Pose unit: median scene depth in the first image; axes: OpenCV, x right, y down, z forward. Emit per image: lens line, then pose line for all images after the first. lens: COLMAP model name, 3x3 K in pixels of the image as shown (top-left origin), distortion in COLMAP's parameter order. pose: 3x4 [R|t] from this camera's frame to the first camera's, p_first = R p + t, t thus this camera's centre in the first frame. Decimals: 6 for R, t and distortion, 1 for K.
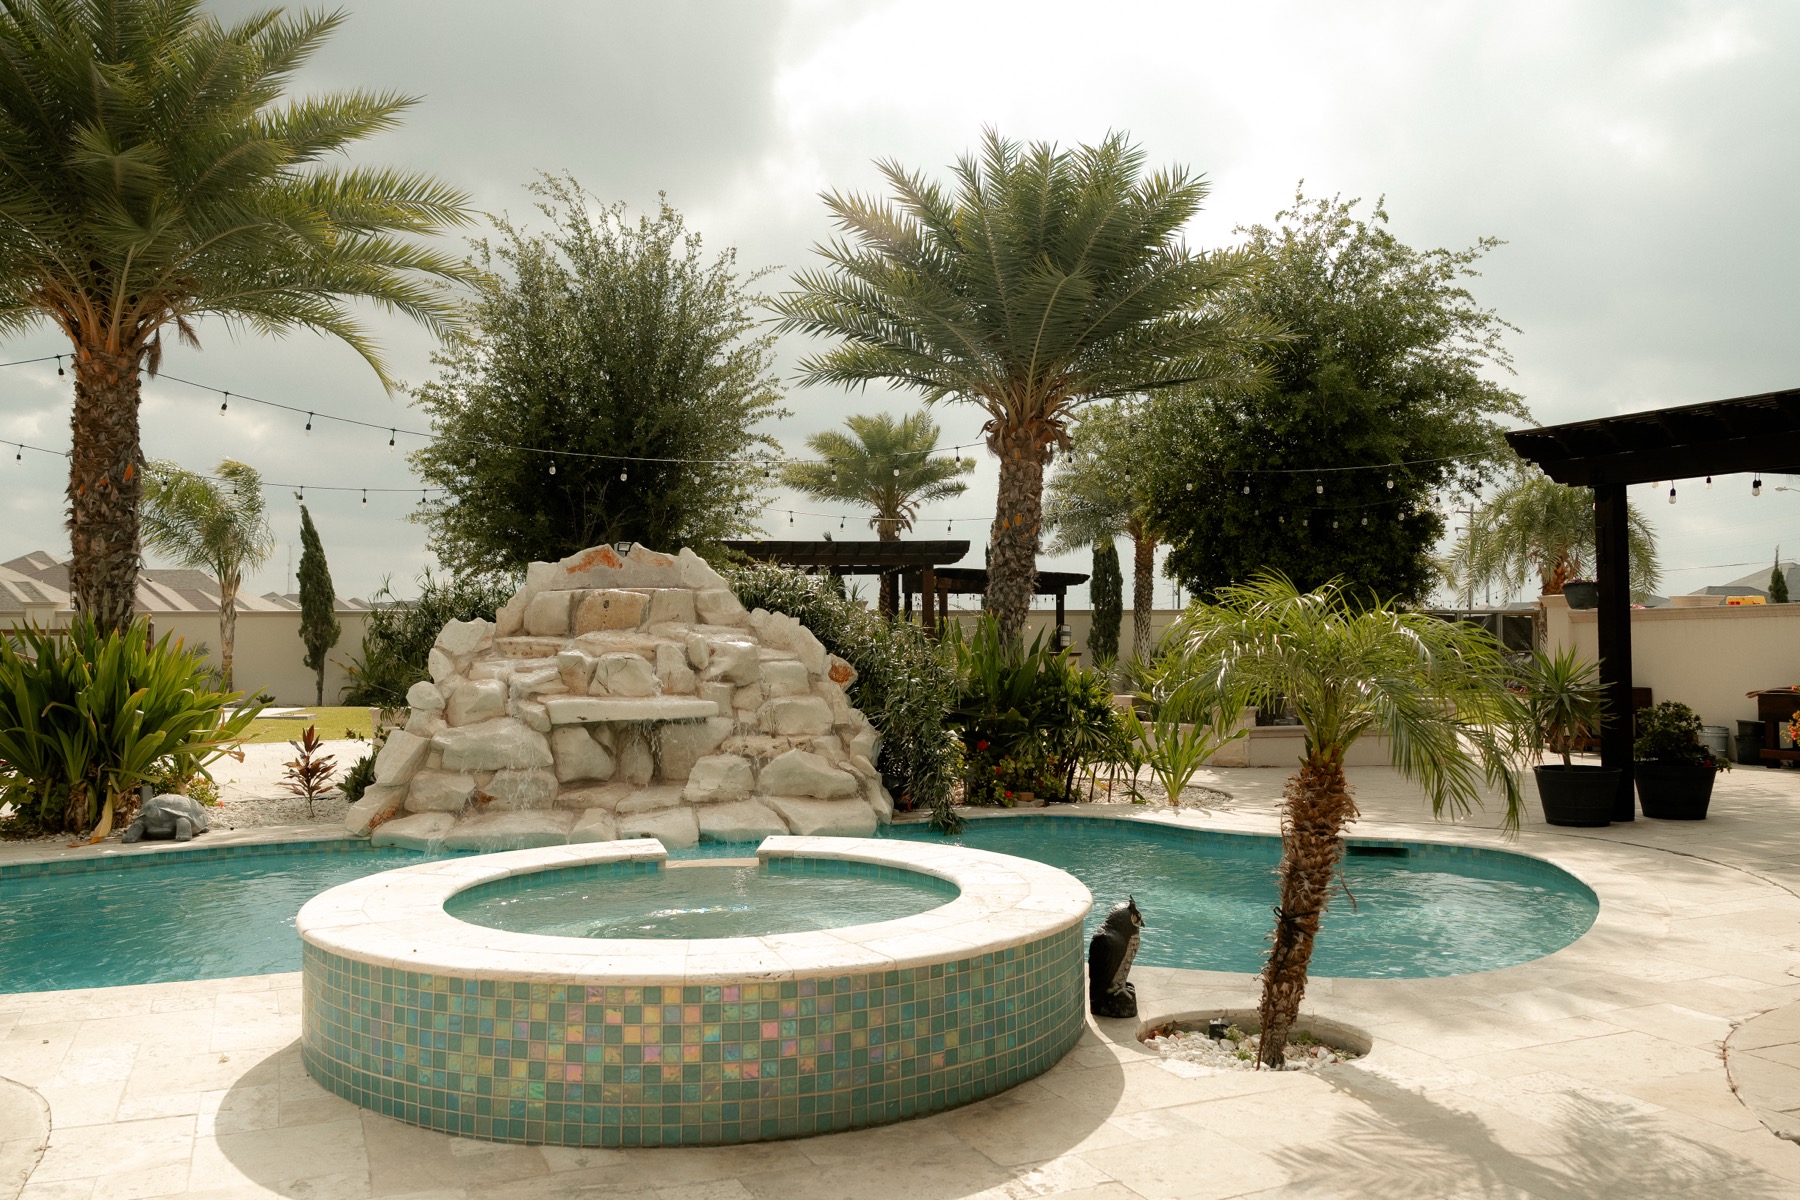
lens RADIAL K [[1464.8, 0, 891.7], [0, 1464.8, 609.6], [0, 0, 1]] dist [-0.017650, -0.002272]
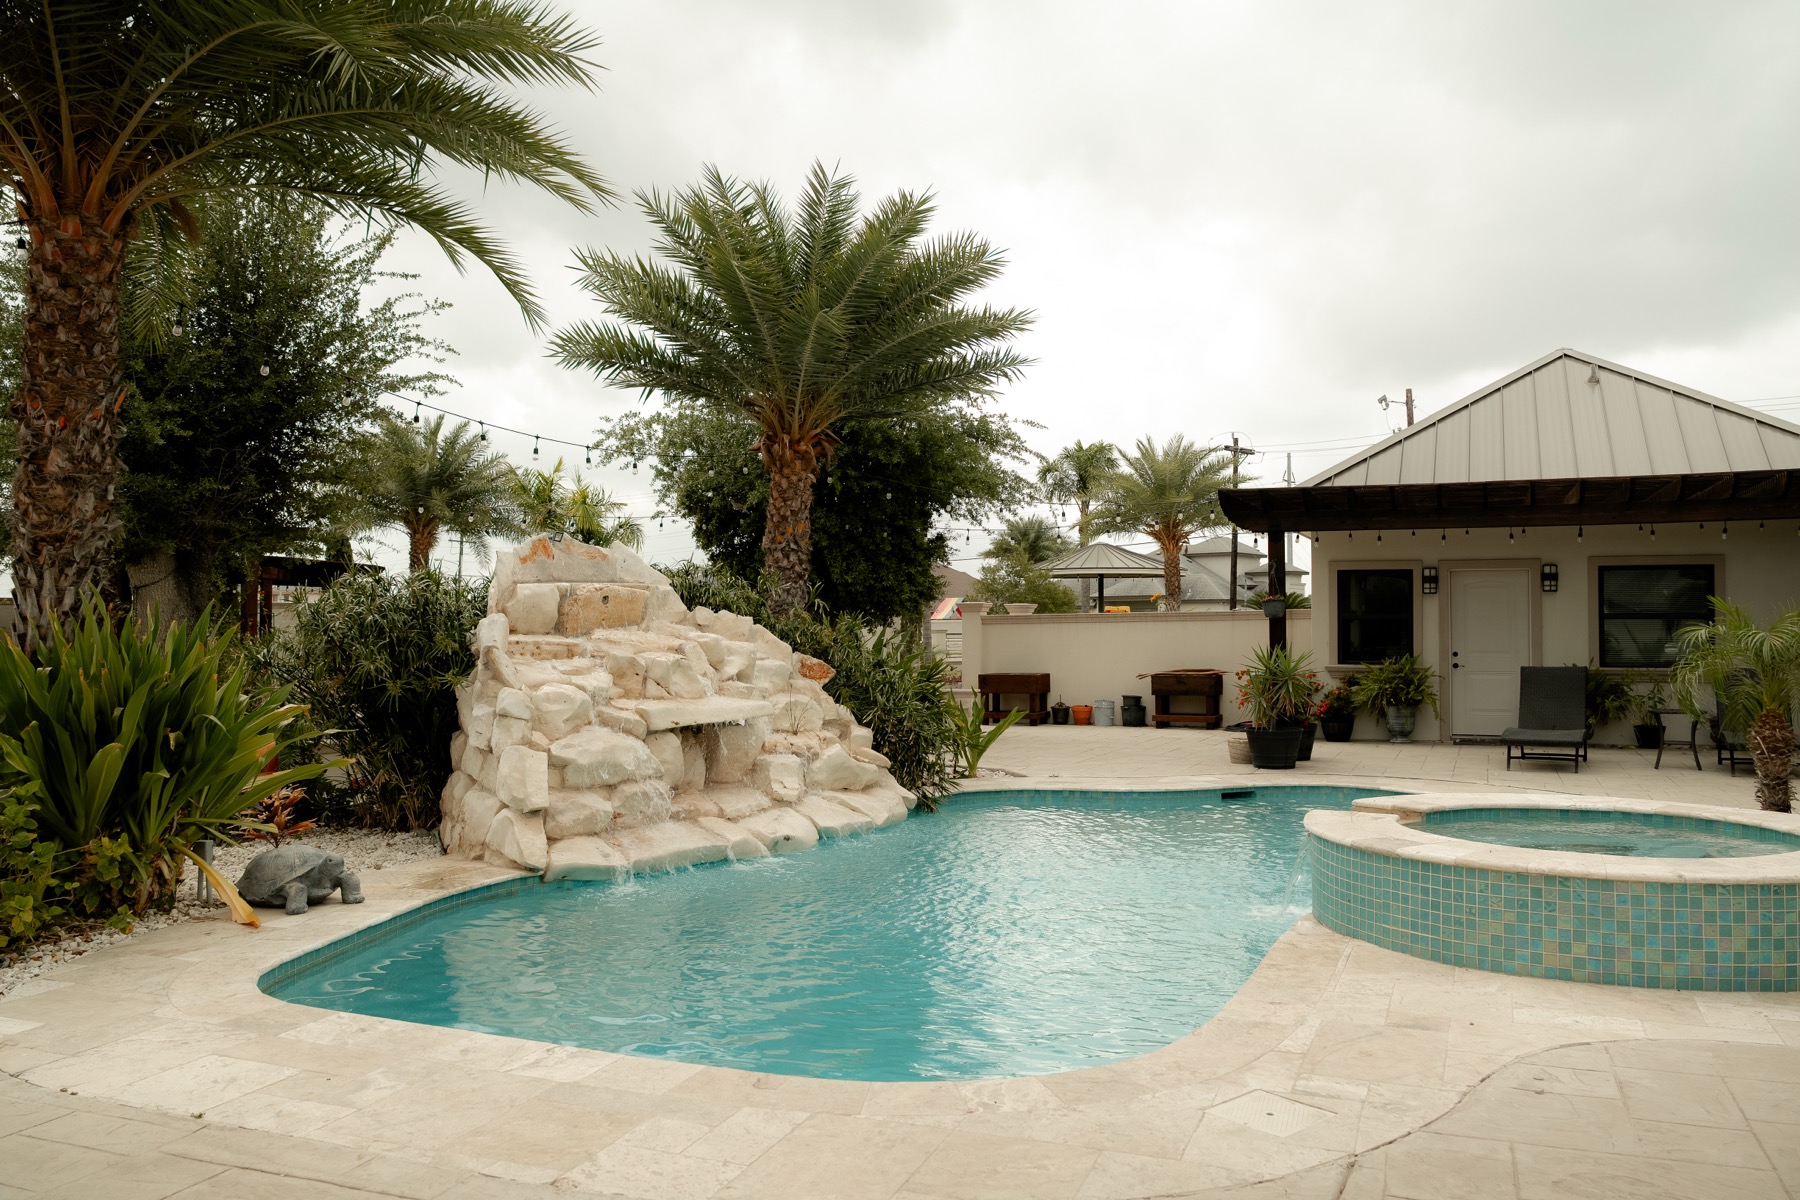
lens RADIAL K [[1409.1, 0, 902.7], [0, 1409.1, 594.9], [0, 0, 1]] dist [-0.007042, -0.012601]
pose [[0.725271, 0.021325, 0.688133, -0.708480], [-0.016585, 0.999771, -0.013503, 0.002143], [-0.688263, -0.001619, 0.725459, 0.239082]]
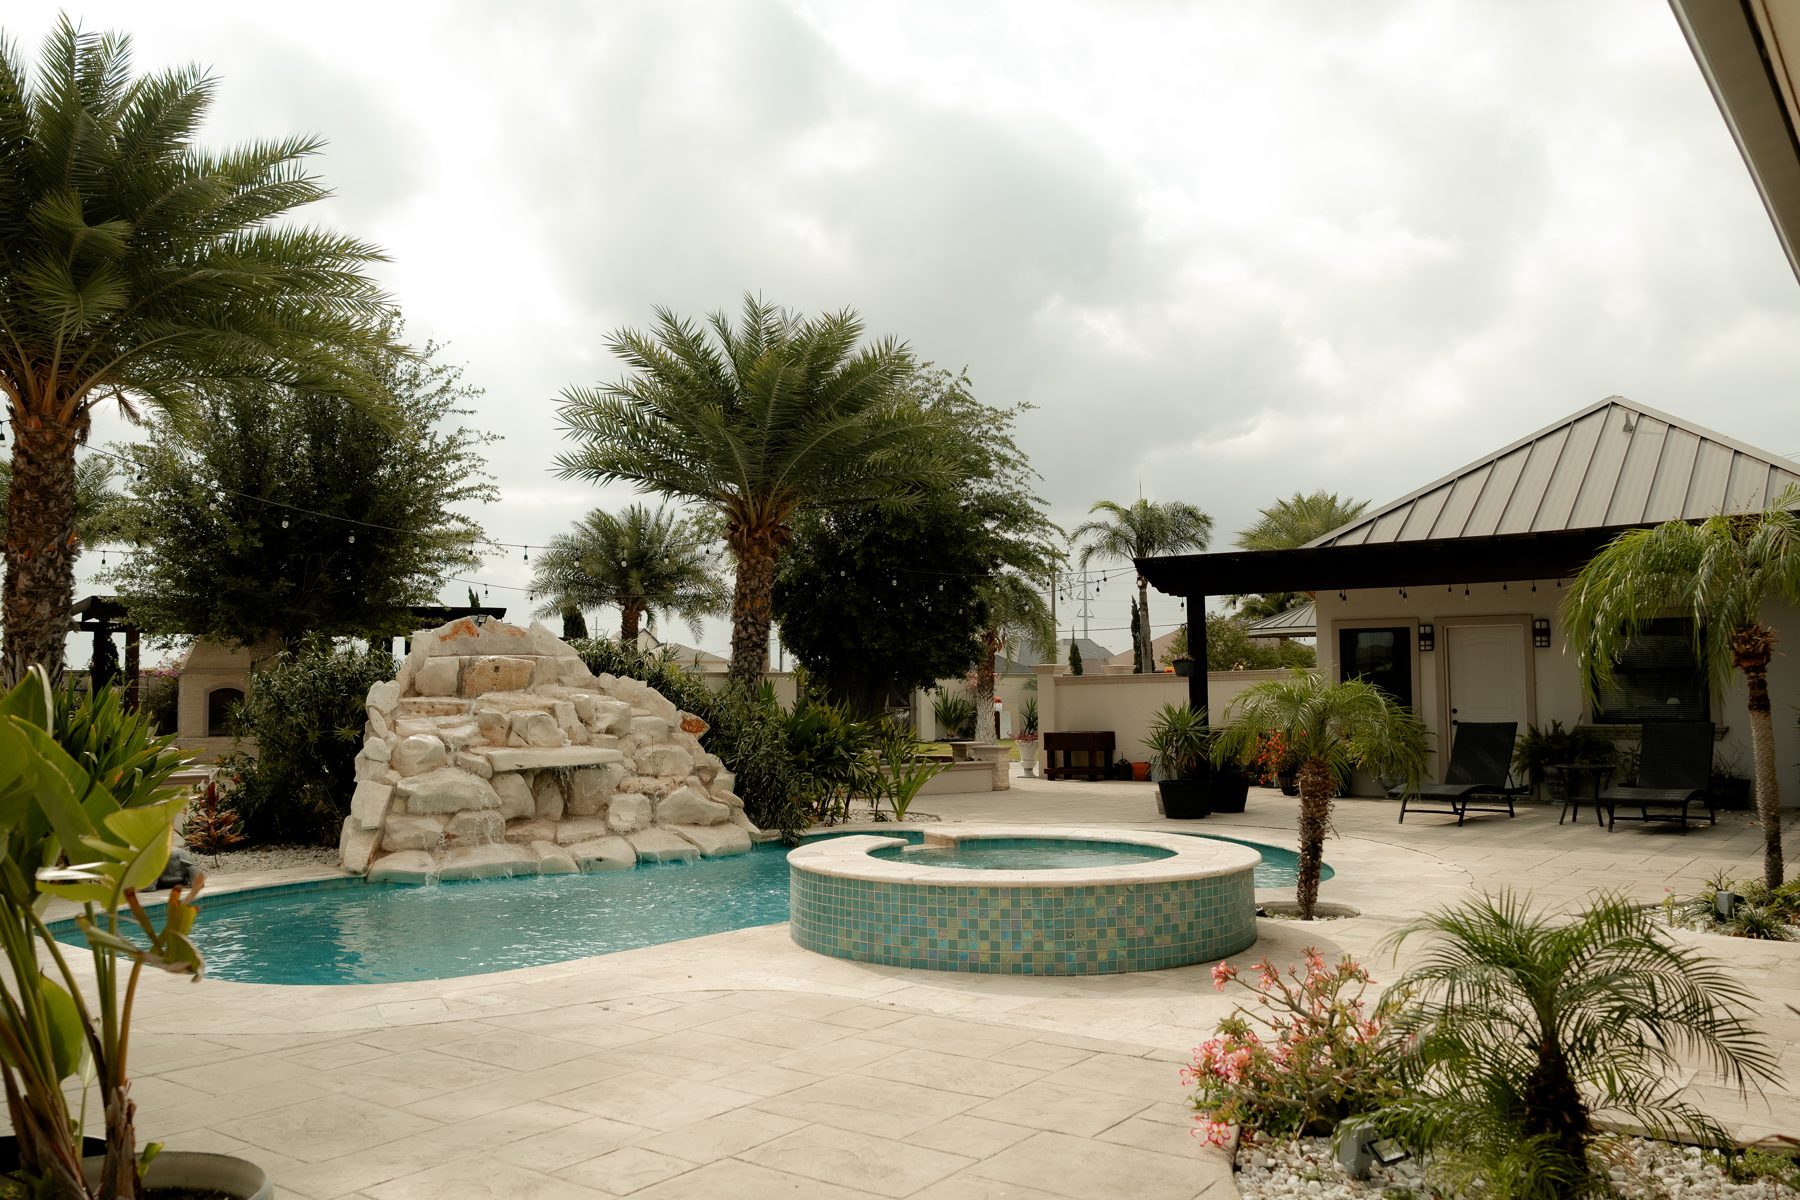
lens RADIAL K [[1420.5, 0, 900.5], [0, 1420.5, 602.8], [0, 0, 1]] dist [-0.016231, -0.002911]
pose [[0.878118, 0.028155, 0.477614, -0.479990], [-0.005505, 0.998796, -0.048756, -0.003258], [-0.478412, 0.040184, 0.877216, -0.158083]]
